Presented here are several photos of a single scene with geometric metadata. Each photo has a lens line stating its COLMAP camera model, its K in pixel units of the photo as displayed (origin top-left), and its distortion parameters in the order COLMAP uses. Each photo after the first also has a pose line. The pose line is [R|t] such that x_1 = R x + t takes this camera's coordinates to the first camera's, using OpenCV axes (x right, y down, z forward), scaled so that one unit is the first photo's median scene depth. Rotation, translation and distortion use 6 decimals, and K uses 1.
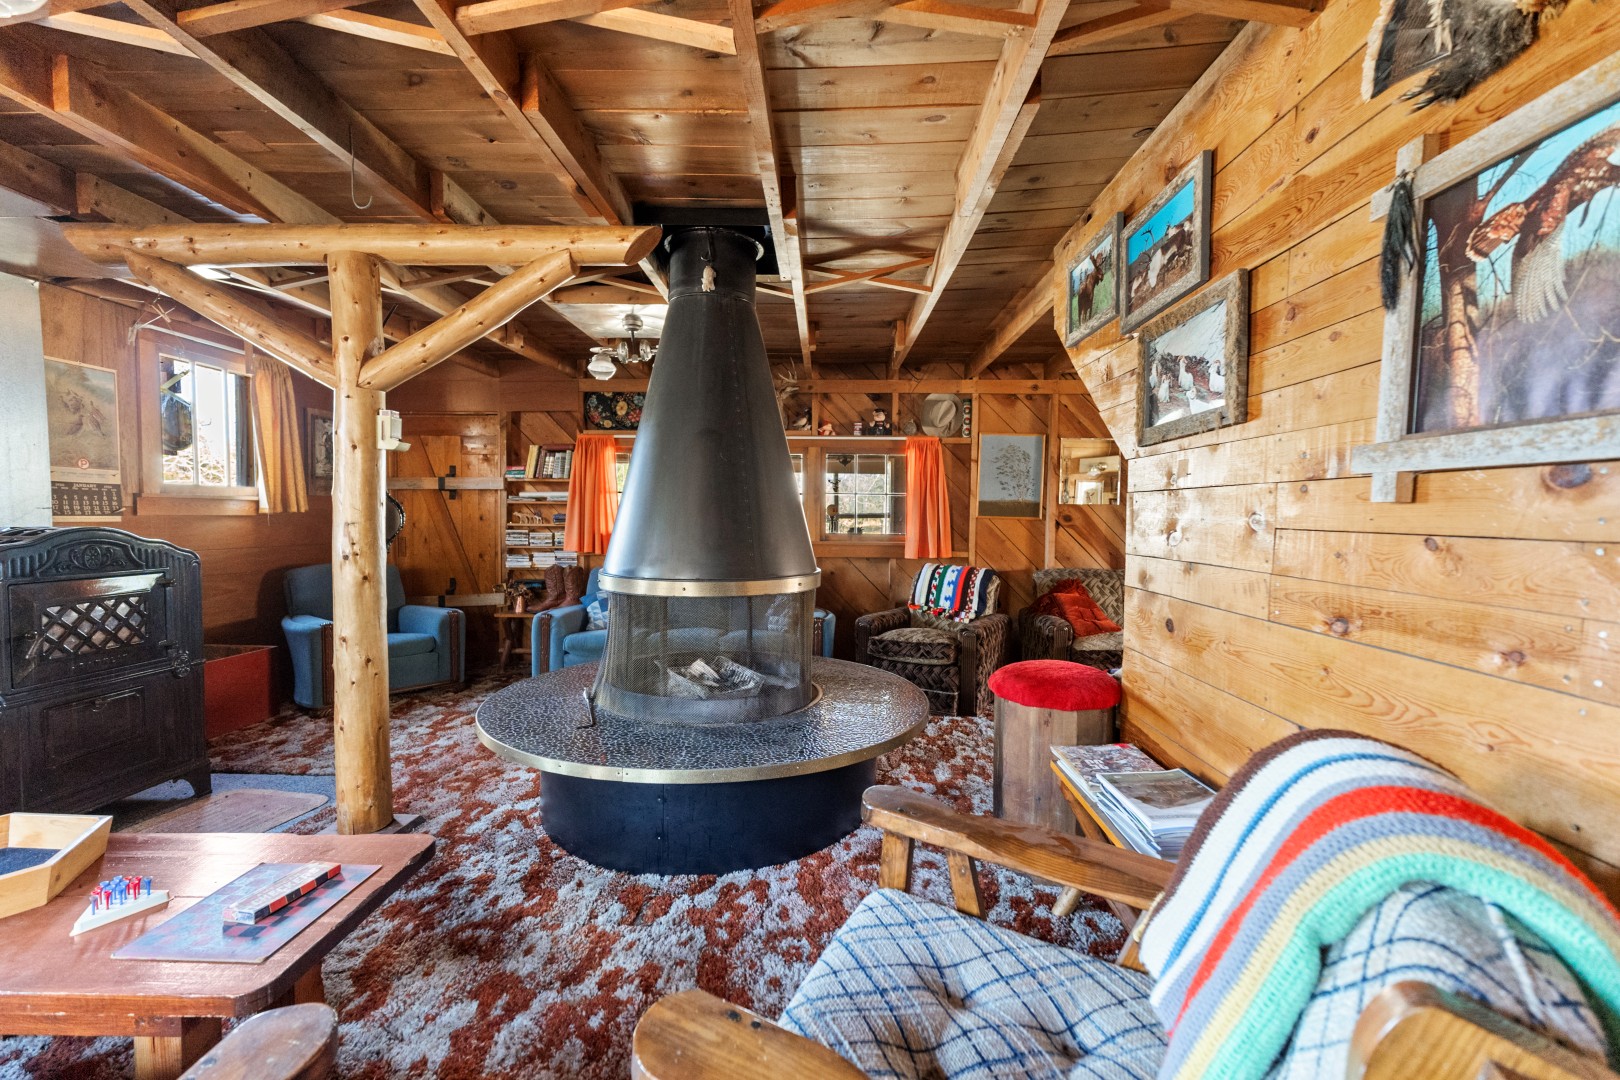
lens RADIAL K [[677.0, 0, 798.8], [0, 677.0, 535.4], [0, 0, 1]] dist [0.001382, 0.001286]
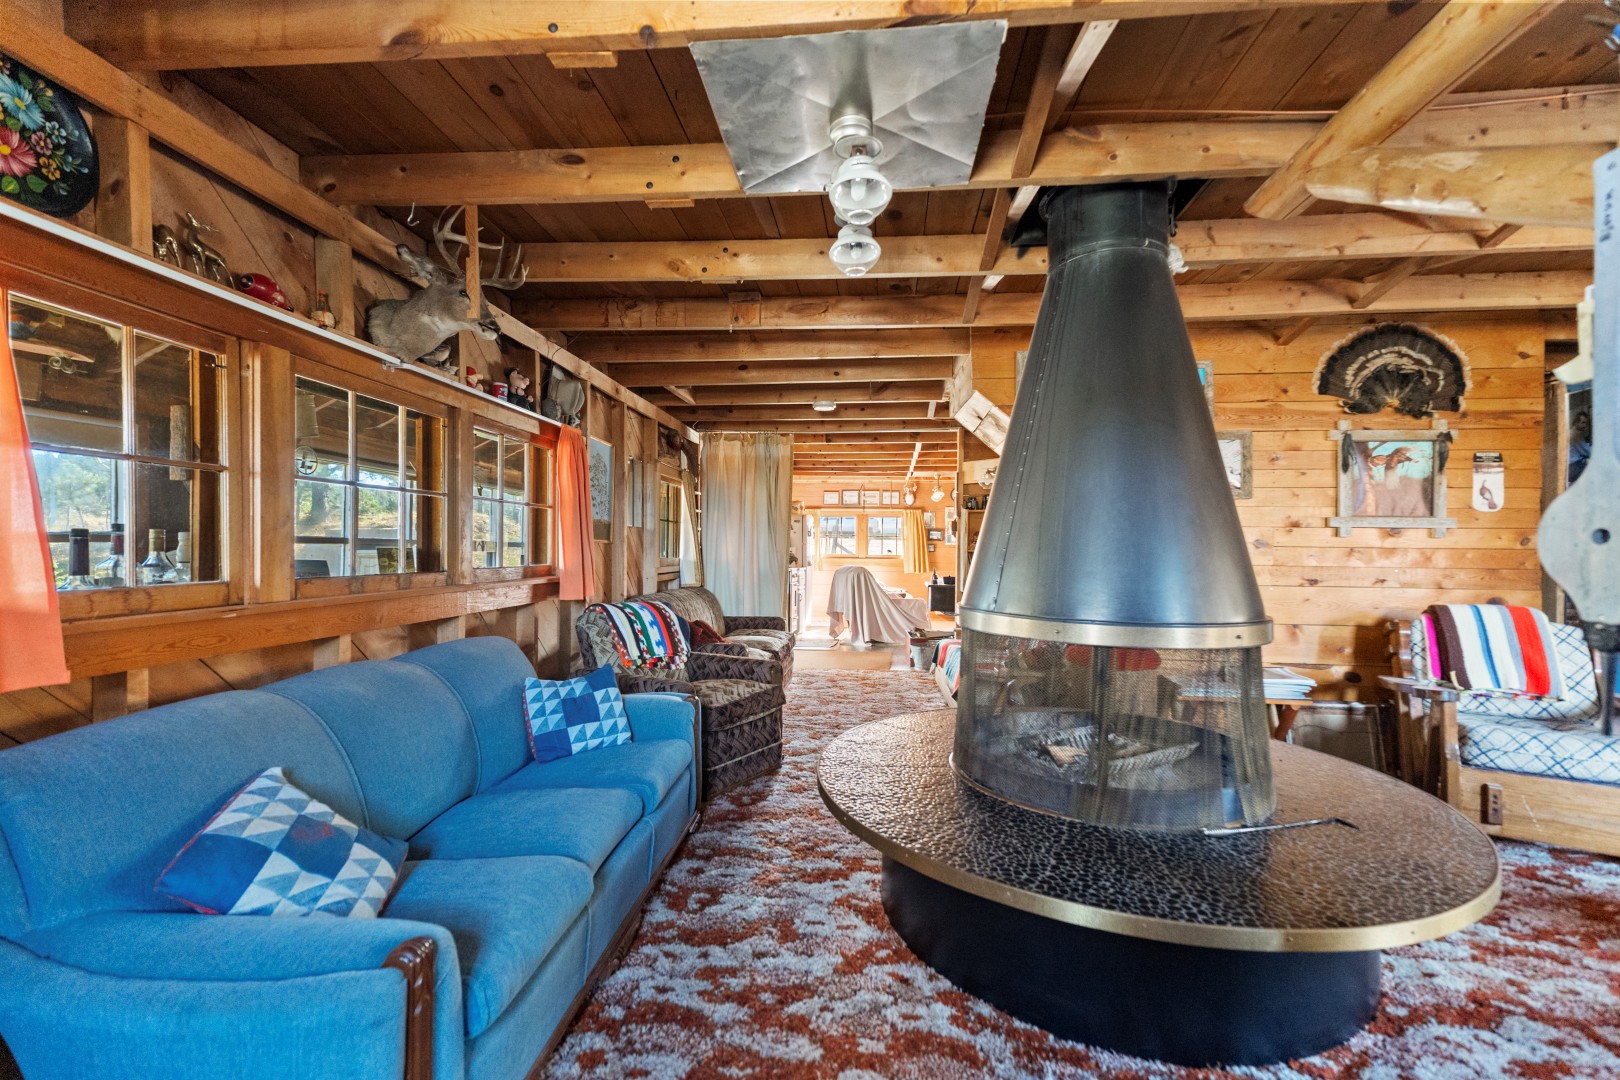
lens RADIAL K [[677.0, 0, 812.5], [0, 677.0, 542.6], [0, 0, 1]] dist [0.001382, 0.001286]
pose [[0.058075, 0.006415, 0.998292, -0.966641], [0.022786, 0.999710, -0.007750, -0.023152], [-0.998052, 0.023197, 0.057912, 1.361198]]
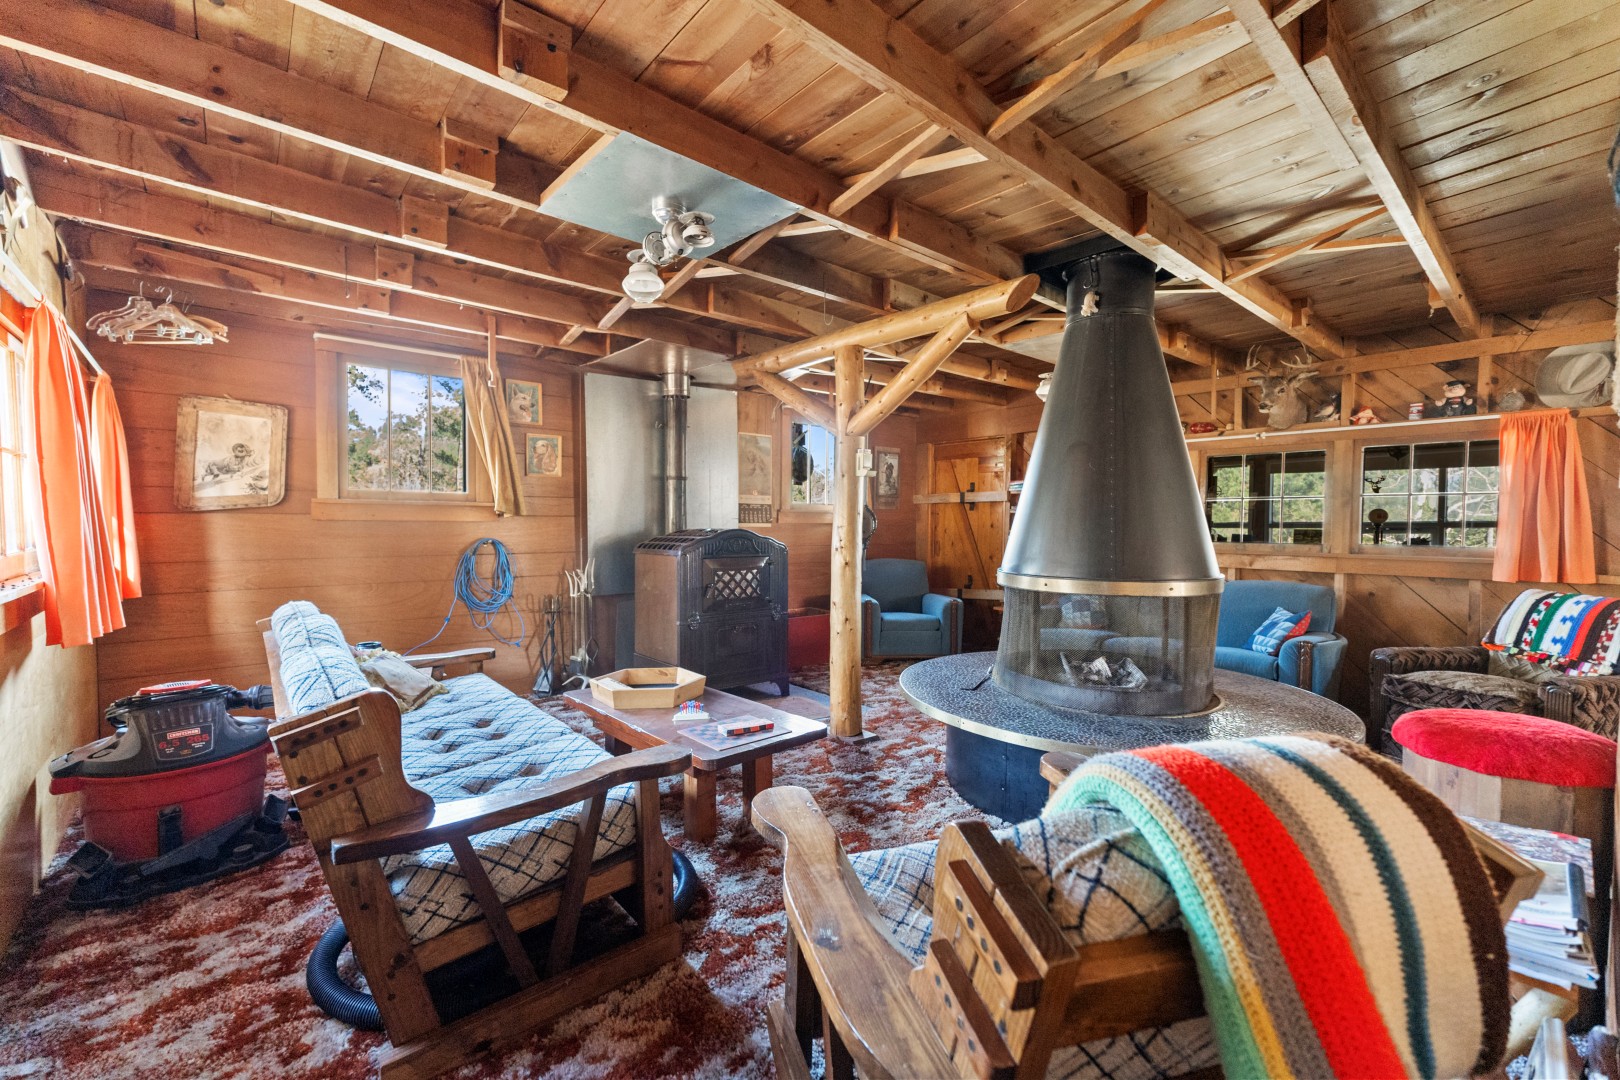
lens RADIAL K [[677.0, 0, 818.5], [0, 677.0, 530.8], [0, 0, 1]] dist [0.001382, 0.001286]
pose [[0.686556, 0.005470, -0.727056, 0.360980], [-0.022139, 0.999665, -0.013385, 0.011439], [0.726739, 0.025286, 0.686448, -0.058542]]
